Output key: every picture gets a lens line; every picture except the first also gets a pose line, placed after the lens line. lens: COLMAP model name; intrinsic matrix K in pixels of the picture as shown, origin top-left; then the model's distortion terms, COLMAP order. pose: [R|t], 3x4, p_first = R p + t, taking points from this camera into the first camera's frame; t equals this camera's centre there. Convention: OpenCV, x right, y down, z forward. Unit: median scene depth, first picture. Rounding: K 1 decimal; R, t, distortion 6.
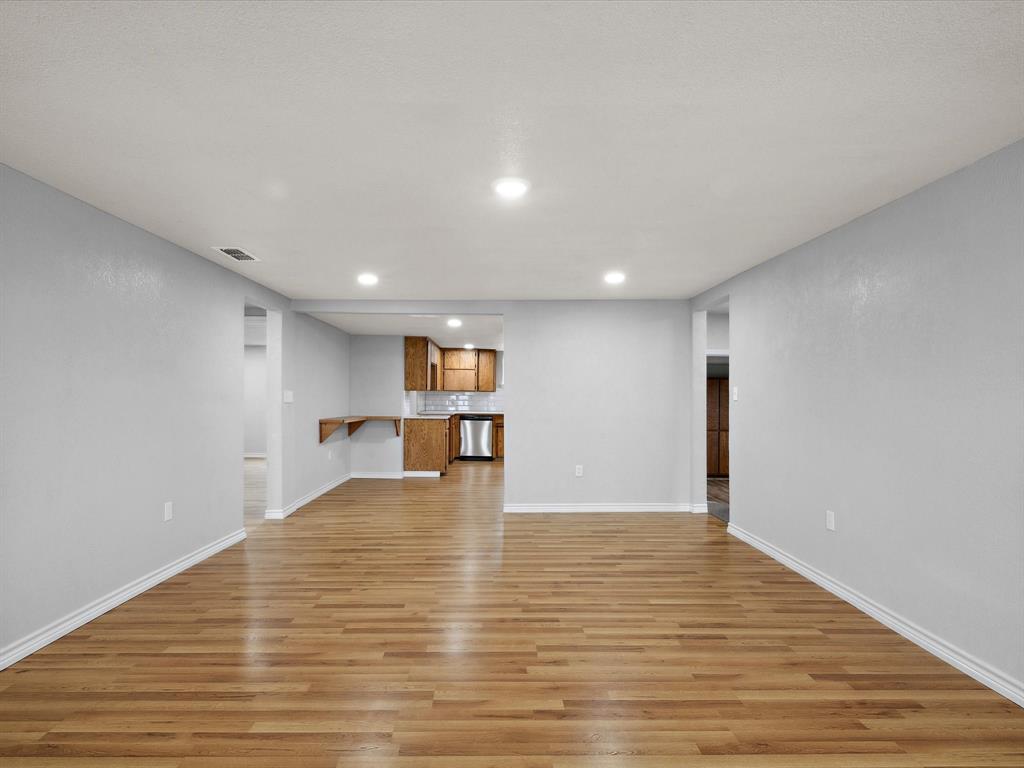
lens RADIAL K [[566.4, 0, 450.8], [0, 566.4, 388.8], [0, 0, 1]] dist [0.000310, 0.000693]
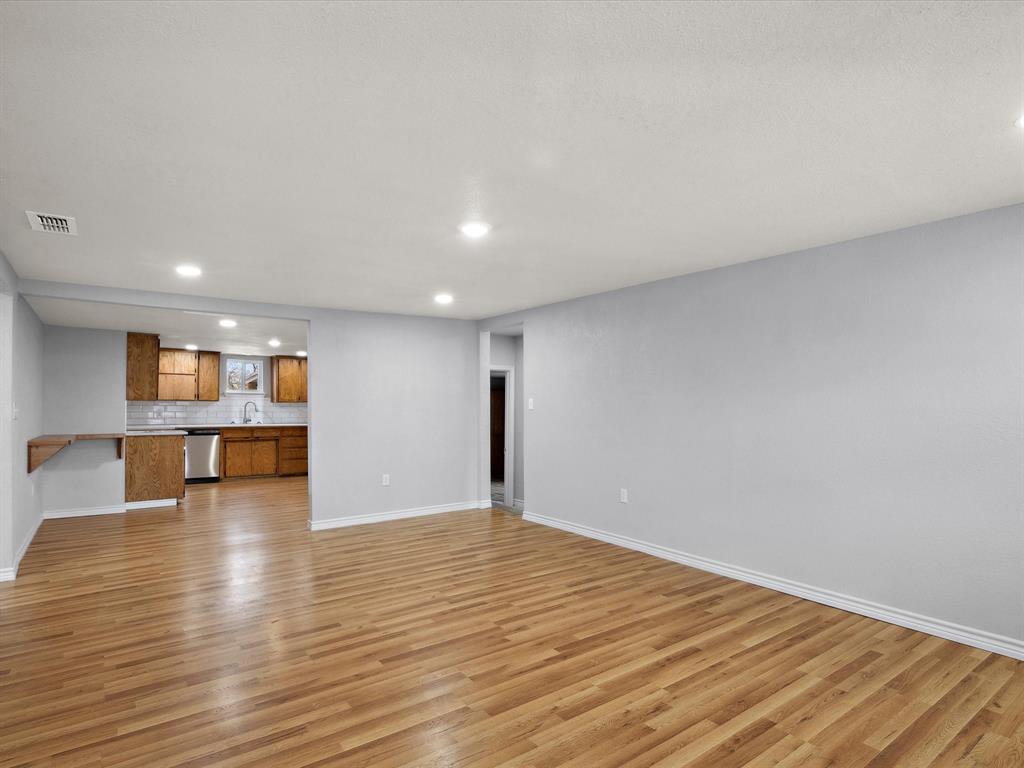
lens RADIAL K [[616.0, 0, 512.0], [0, 616.0, 384.0], [0, 0, 1]] dist [0.001280, 0.001214]
pose [[0.787873, 0.014674, 0.615664, -0.284678], [-0.002749, 0.999790, -0.020311, -0.005907], [-0.615832, 0.014309, 0.787747, -0.015087]]
